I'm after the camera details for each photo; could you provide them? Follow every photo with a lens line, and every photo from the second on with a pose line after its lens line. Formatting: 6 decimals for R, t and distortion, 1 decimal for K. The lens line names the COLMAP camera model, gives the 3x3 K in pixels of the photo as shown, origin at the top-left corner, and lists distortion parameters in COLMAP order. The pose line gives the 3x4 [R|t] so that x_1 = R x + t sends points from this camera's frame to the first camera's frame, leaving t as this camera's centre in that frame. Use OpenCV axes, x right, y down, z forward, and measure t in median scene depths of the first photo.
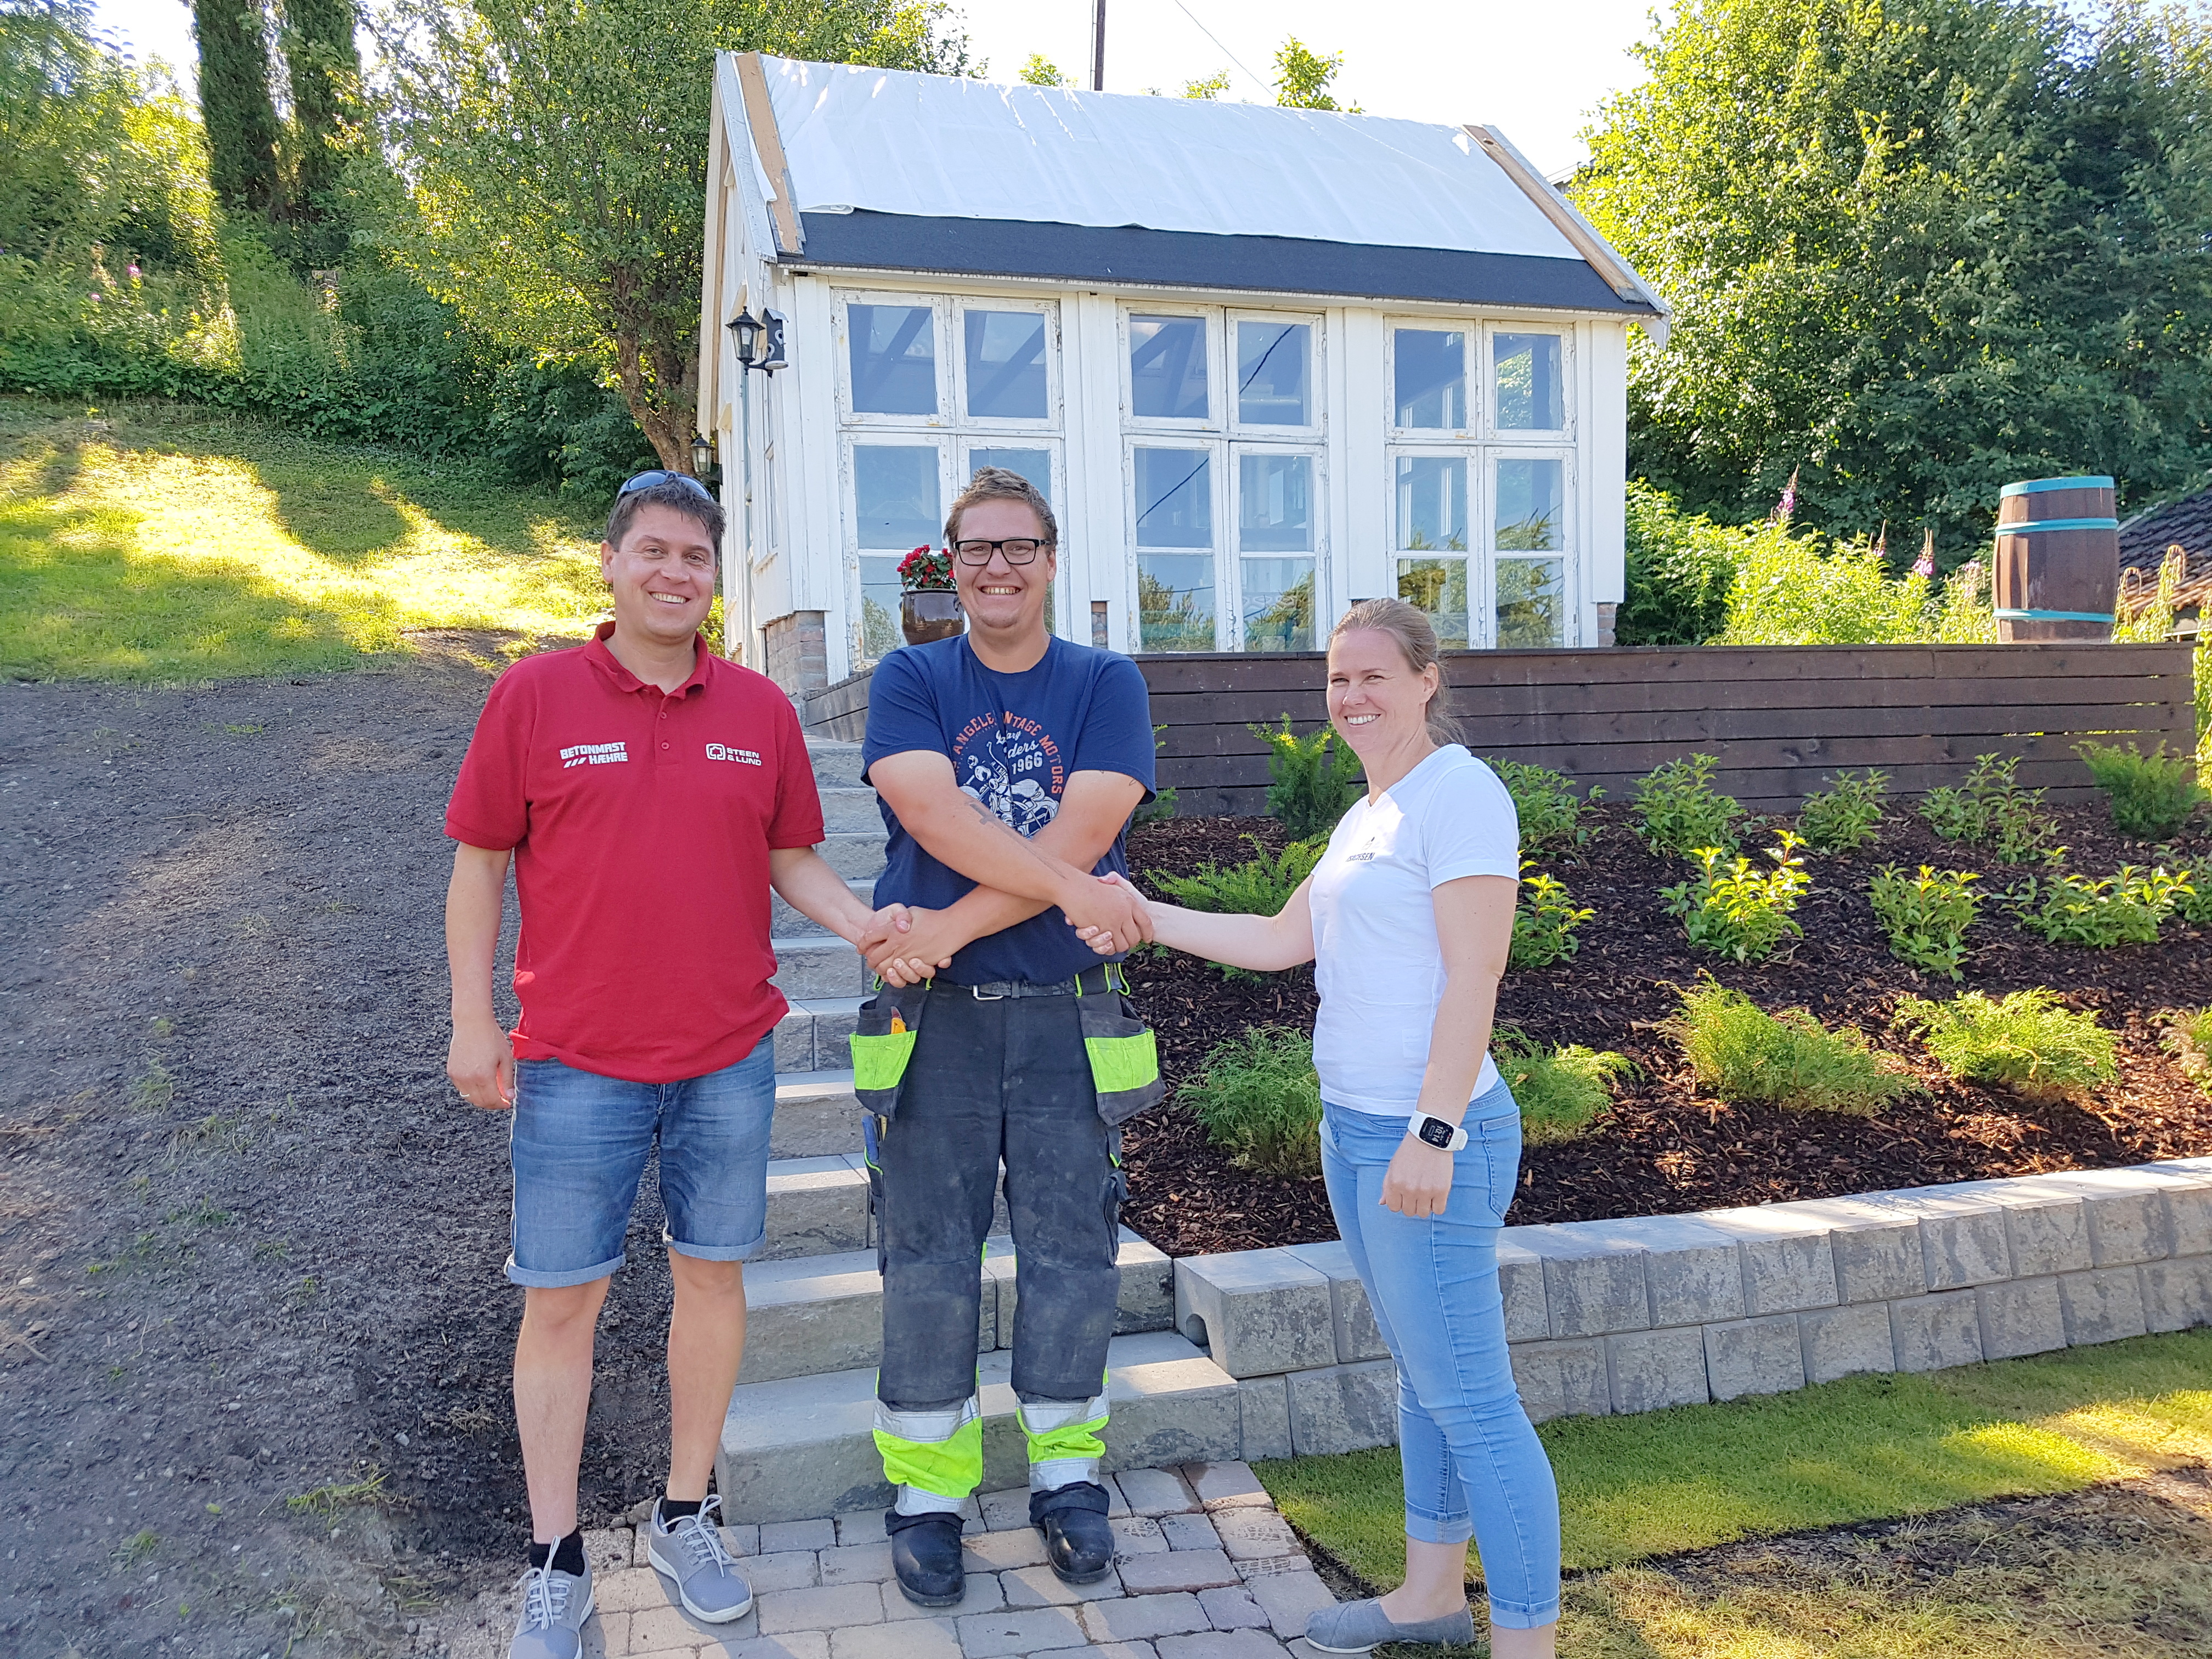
lens RADIAL K [[1816.7, 0, 1059.9], [0, 1816.7, 909.4], [0, 0, 1]] dist [0.146441, -0.209814]
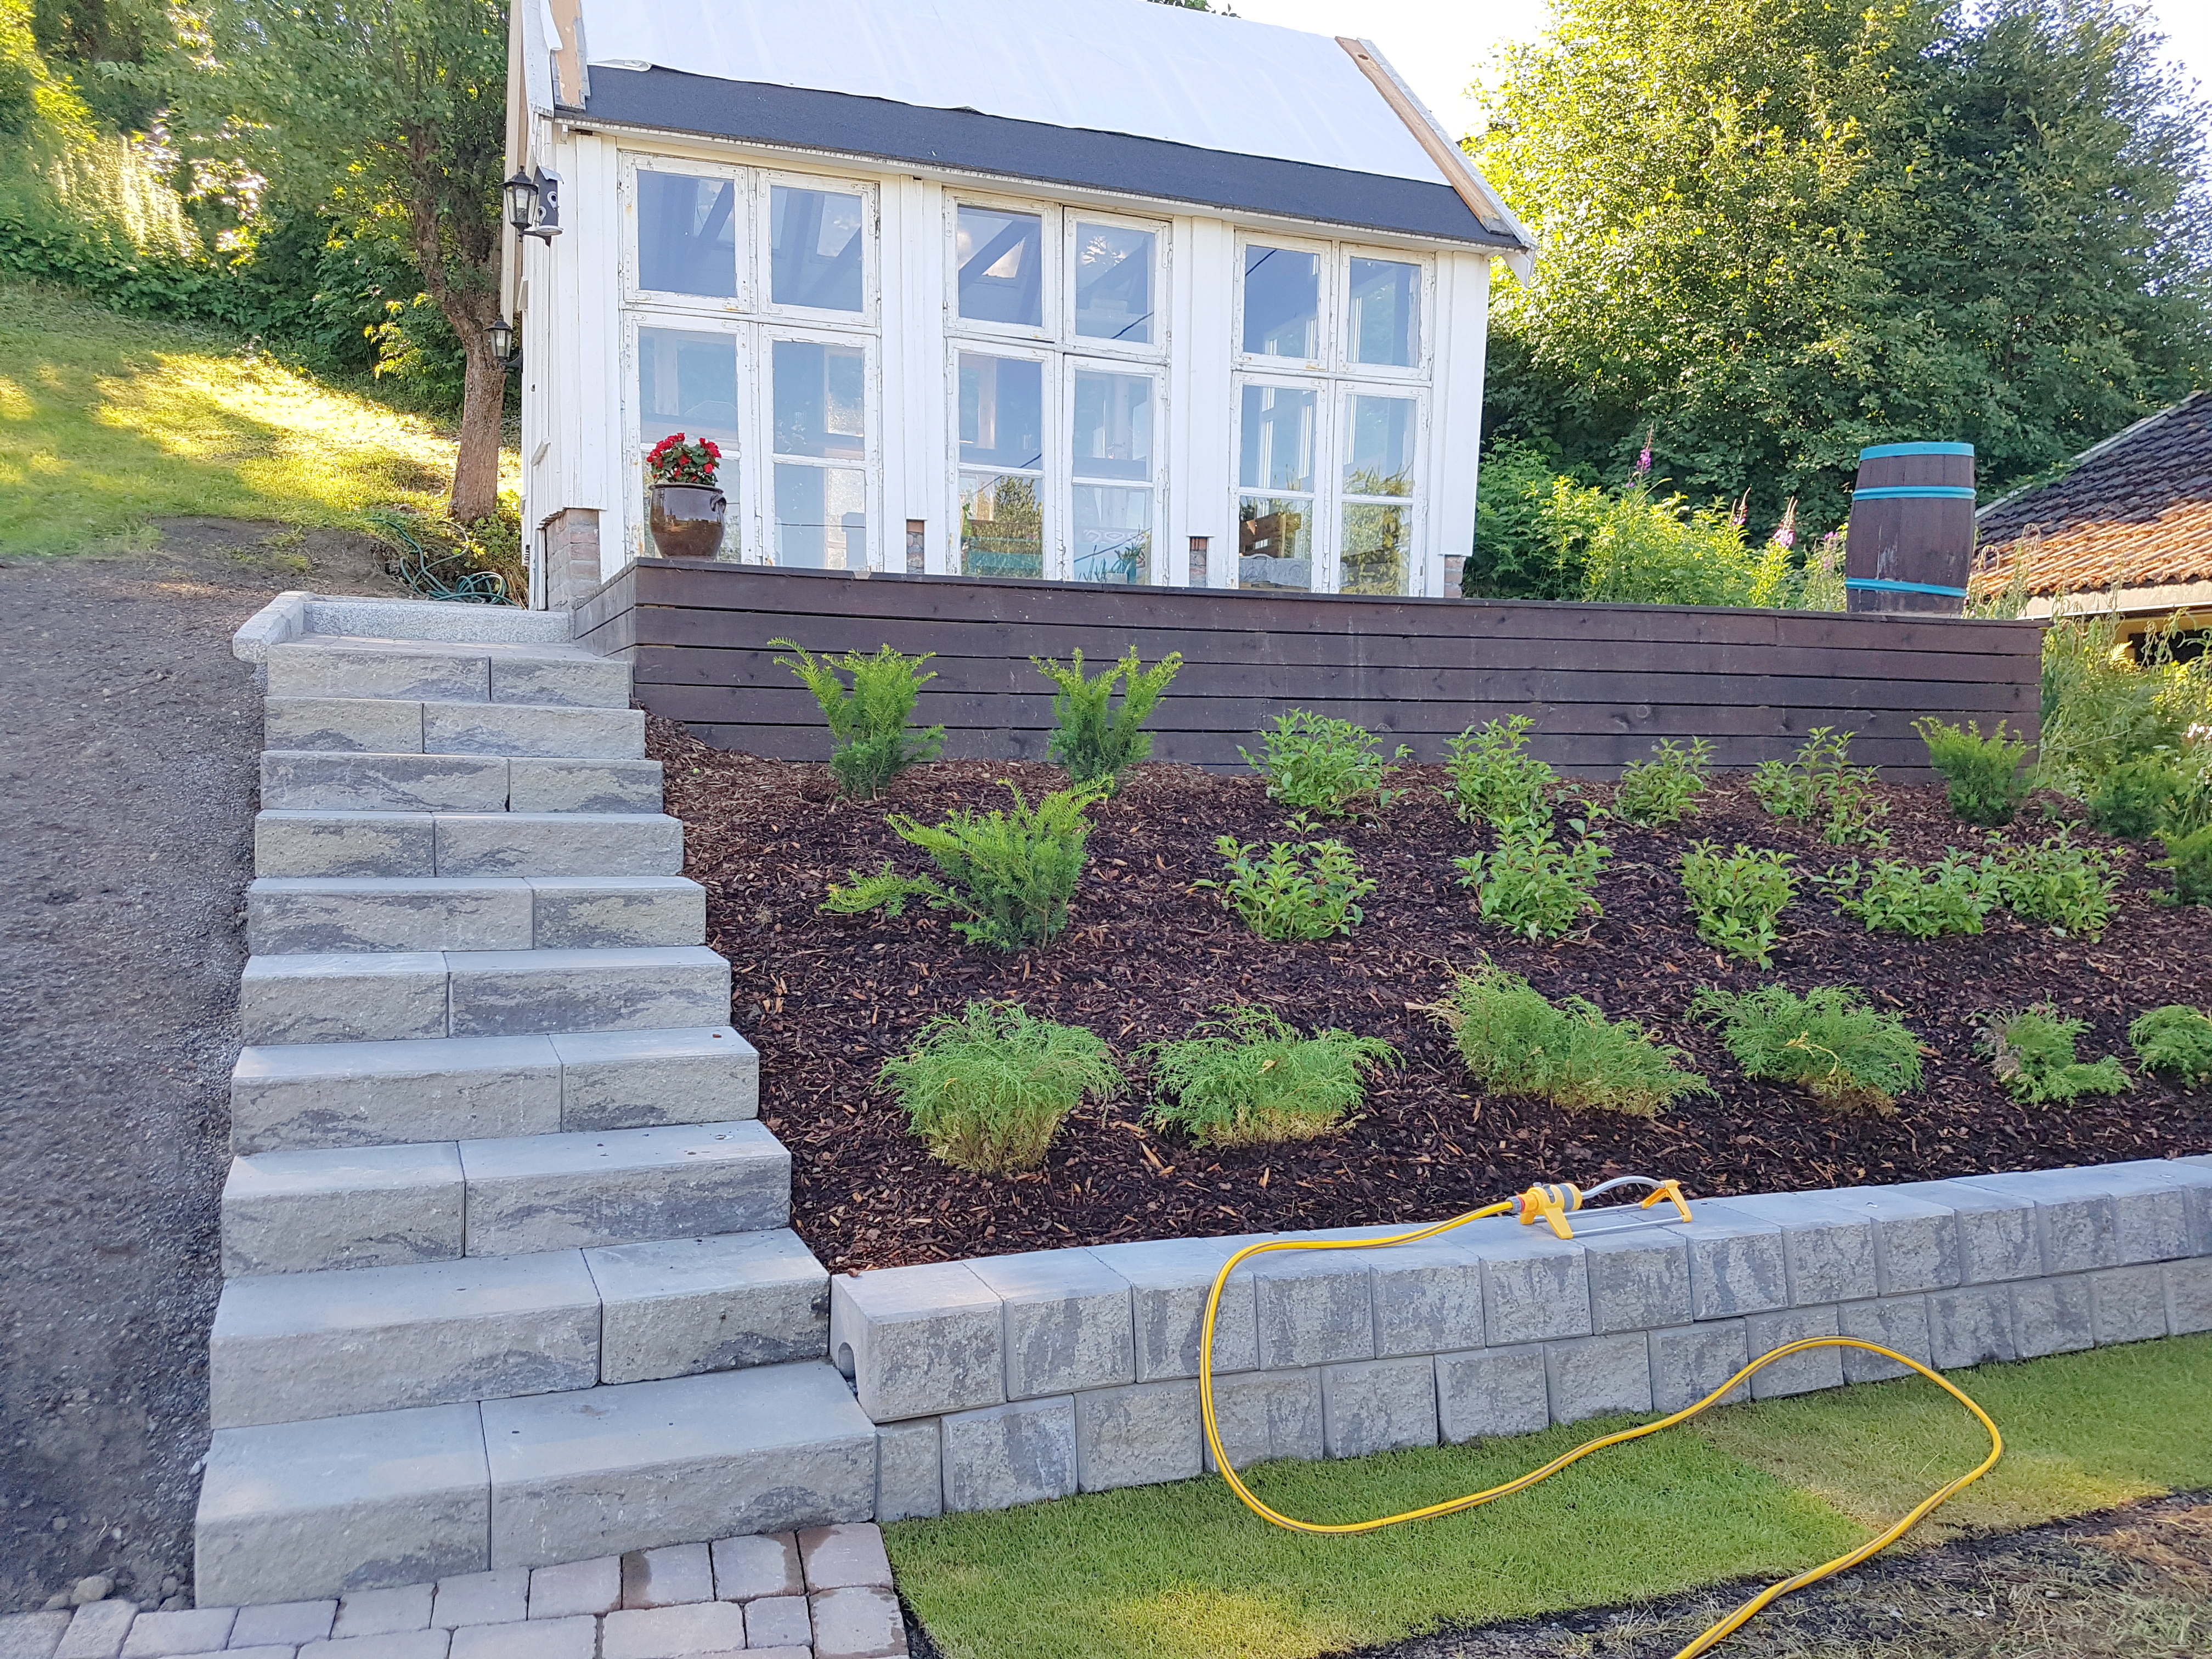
lens RADIAL K [[1773.8, 0, 1137.7], [0, 1773.8, 885.1], [0, 0, 1]] dist [0.239395, -0.374323]
pose [[0.996448, 0.036861, 0.075715, 0.091436], [-0.038100, 0.999162, 0.014984, -0.004490], [-0.075100, -0.017815, 0.997017, 0.108878]]
